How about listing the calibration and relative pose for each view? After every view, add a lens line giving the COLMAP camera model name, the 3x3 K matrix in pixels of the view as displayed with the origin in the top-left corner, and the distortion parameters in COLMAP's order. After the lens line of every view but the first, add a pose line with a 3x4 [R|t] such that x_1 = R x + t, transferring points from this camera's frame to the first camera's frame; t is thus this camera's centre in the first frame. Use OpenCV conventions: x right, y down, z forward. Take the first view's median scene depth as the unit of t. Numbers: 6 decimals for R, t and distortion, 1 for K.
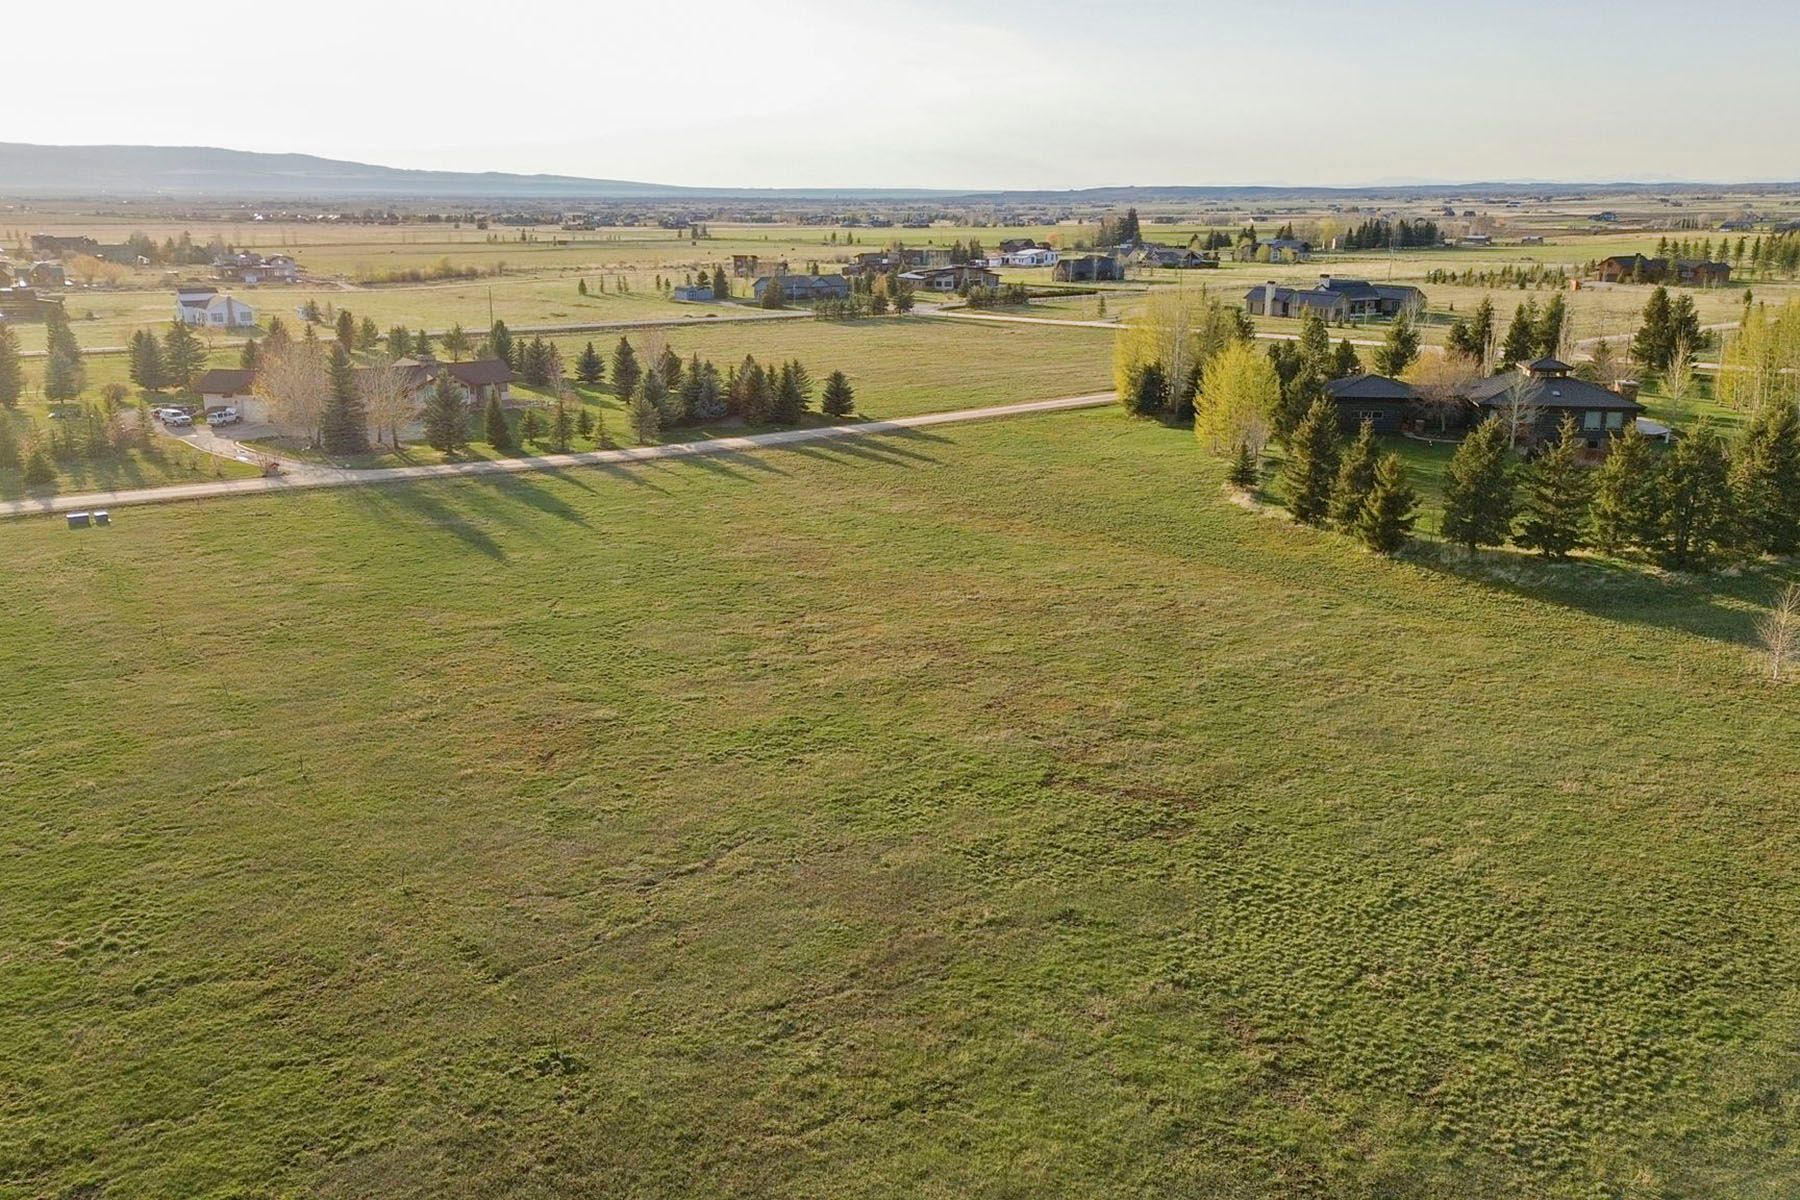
lens RADIAL K [[1500.0, 0, 907.3], [0, 1500.0, 606.1], [0, 0, 1]] dist [0.064459, -0.056305]
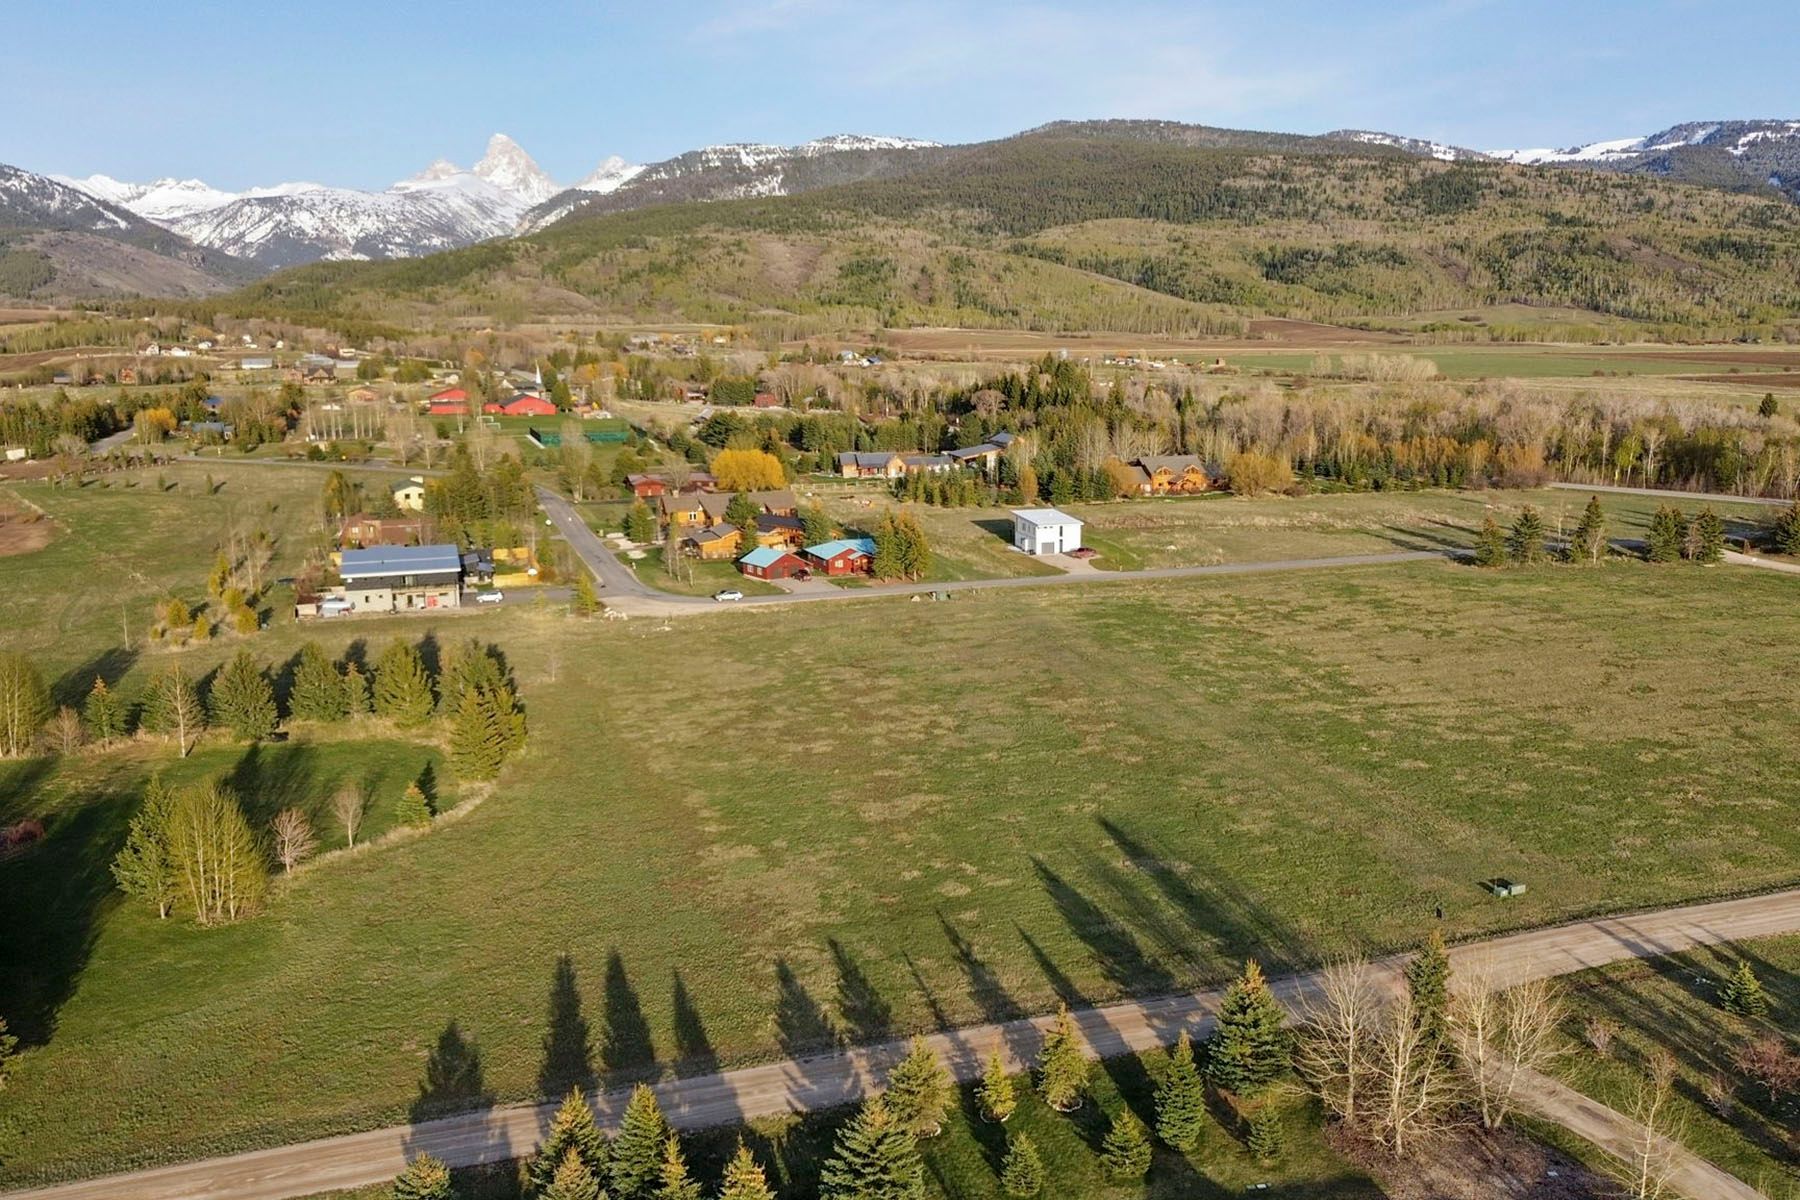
lens RADIAL K [[1500.0, 0, 907.3], [0, 1500.0, 606.1], [0, 0, 1]] dist [0.064459, -0.056305]
pose [[-0.955396, -0.047517, 0.291479, -0.704734], [0.089766, 0.893551, 0.439897, -1.137297], [-0.281354, 0.446441, -0.849429, 3.022838]]
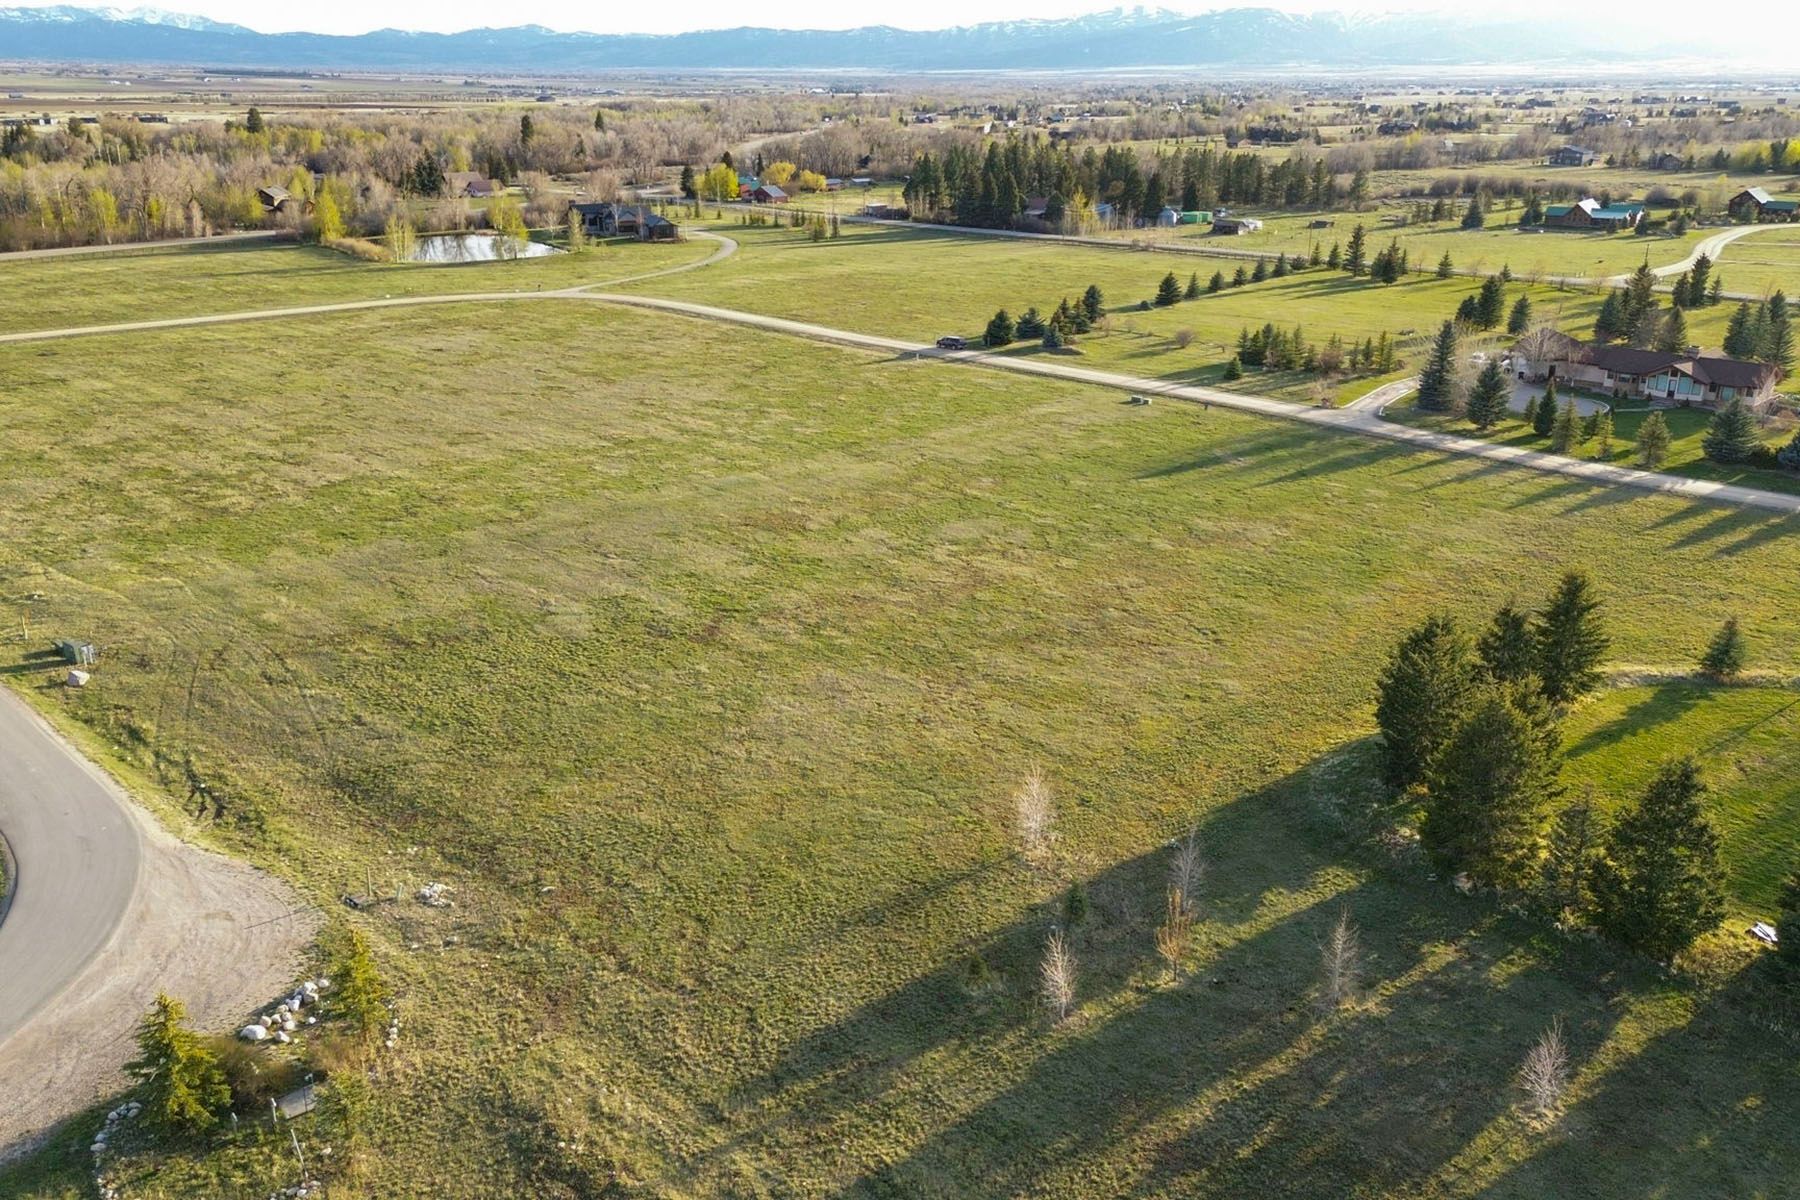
lens RADIAL K [[1499.1, 0, 907.6], [0, 1499.1, 592.7], [0, 0, 1]] dist [0.062541, -0.049110]
pose [[0.157718, 0.327695, -0.931526, 1.550442], [-0.264350, 0.922914, 0.279908, -0.398188], [0.951443, 0.202103, 0.232186, 0.690967]]
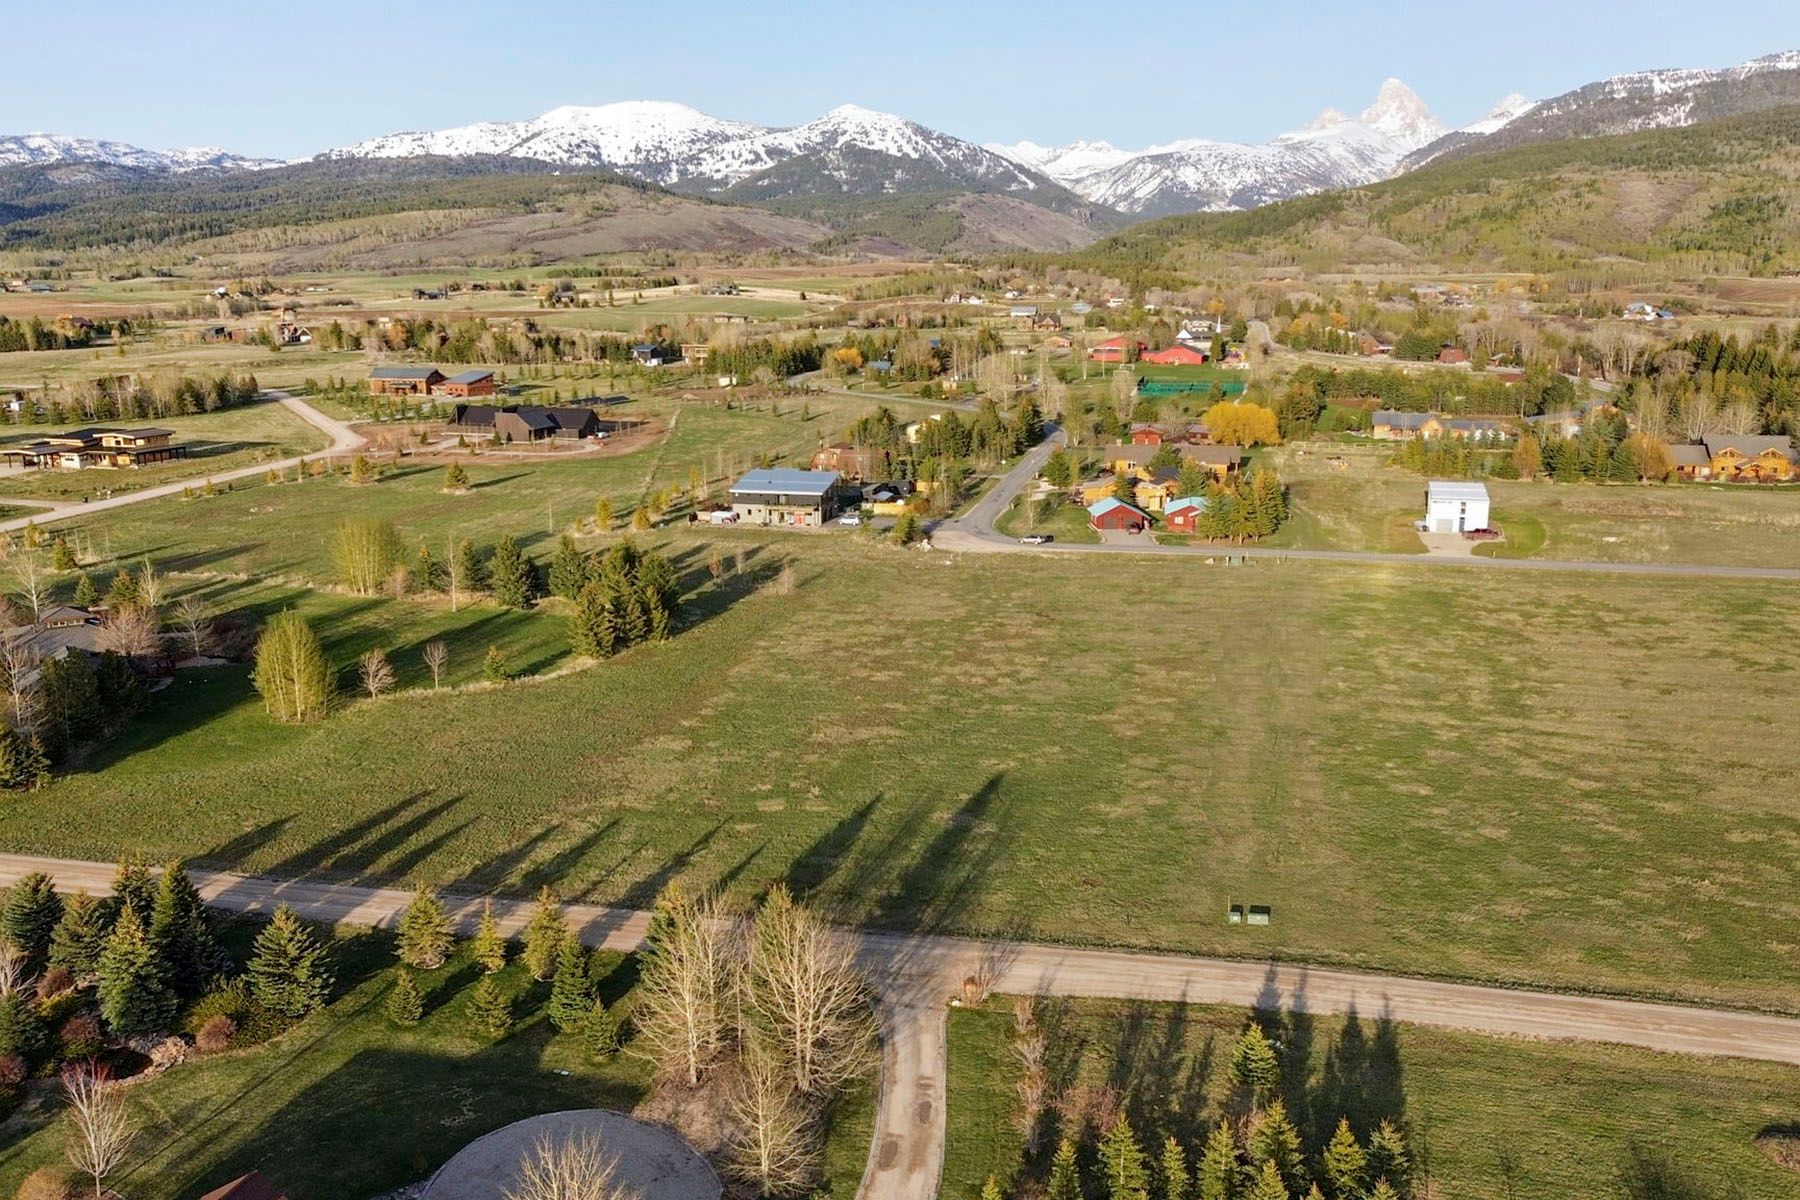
lens RADIAL K [[1499.1, 0, 907.6], [0, 1499.1, 592.7], [0, 0, 1]] dist [0.062541, -0.049110]
pose [[-0.657761, -0.154653, 0.737179, -1.668929], [0.211143, 0.901599, 0.377543, -0.989867], [-0.723028, 0.403983, -0.560383, 2.517493]]
